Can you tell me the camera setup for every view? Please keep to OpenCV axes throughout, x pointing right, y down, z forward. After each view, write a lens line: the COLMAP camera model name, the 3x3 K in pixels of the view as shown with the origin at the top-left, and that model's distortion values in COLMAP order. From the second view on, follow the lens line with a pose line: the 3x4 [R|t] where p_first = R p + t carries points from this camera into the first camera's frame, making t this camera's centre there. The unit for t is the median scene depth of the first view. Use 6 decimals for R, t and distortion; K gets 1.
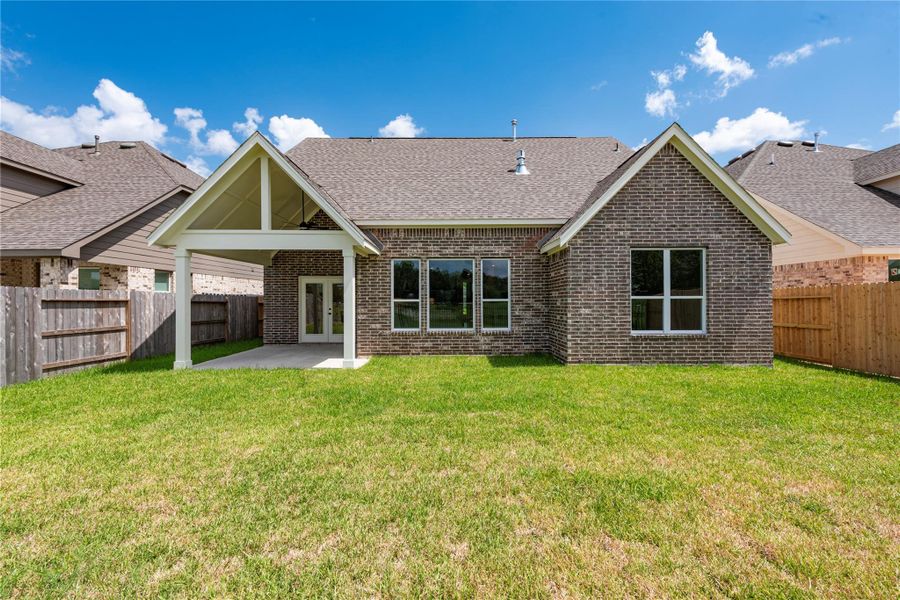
lens RADIAL K [[406.4, 0, 450.5], [0, 406.4, 298.2], [0, 0, 1]] dist [0.018018, -0.000553]
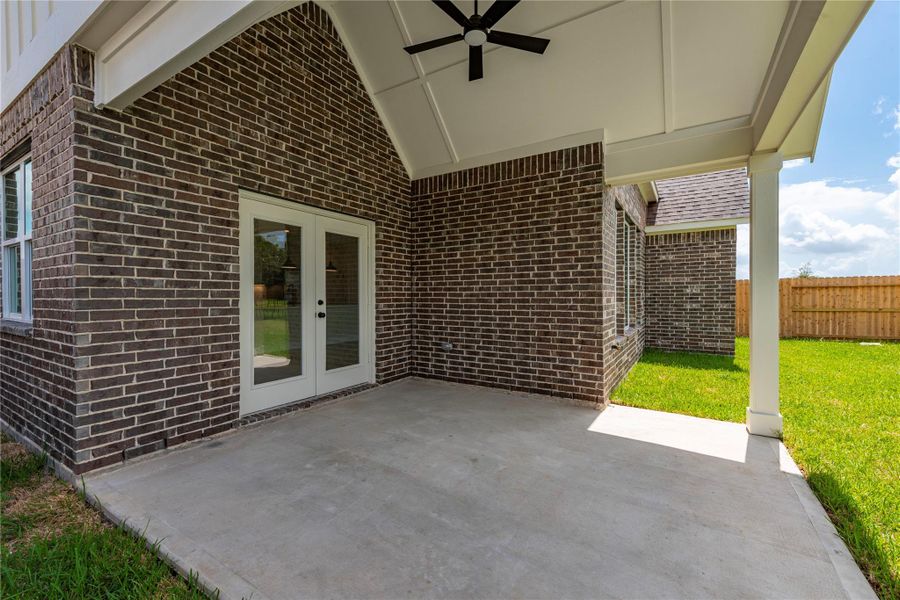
lens RADIAL K [[377.7, 0, 449.1], [0, 377.7, 300.3], [0, 0, 1]] dist [0.003211, -0.000016]
pose [[0.529952, -0.006271, 0.848005, -0.661811], [-0.006060, 0.999919, 0.011181, 0.026228], [-0.848006, -0.011064, 0.529871, 0.927414]]
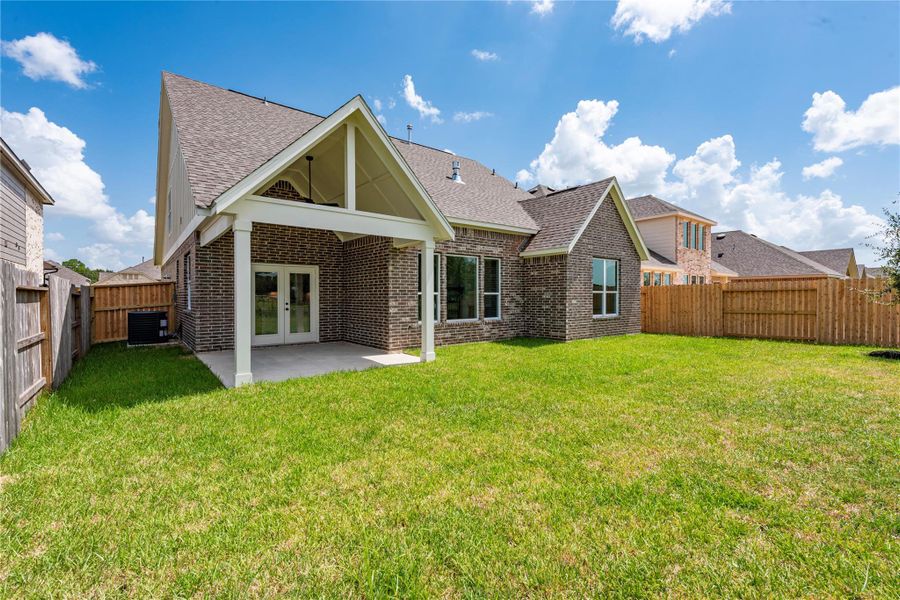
lens RADIAL K [[395.8, 0, 452.7], [0, 395.8, 299.8], [0, 0, 1]] dist [0.000981, 0.000311]
pose [[0.780521, -0.004764, 0.625112, -0.689160], [-0.004493, 0.999902, 0.013231, 0.008159], [-0.625114, -0.013136, 0.780423, 0.187342]]
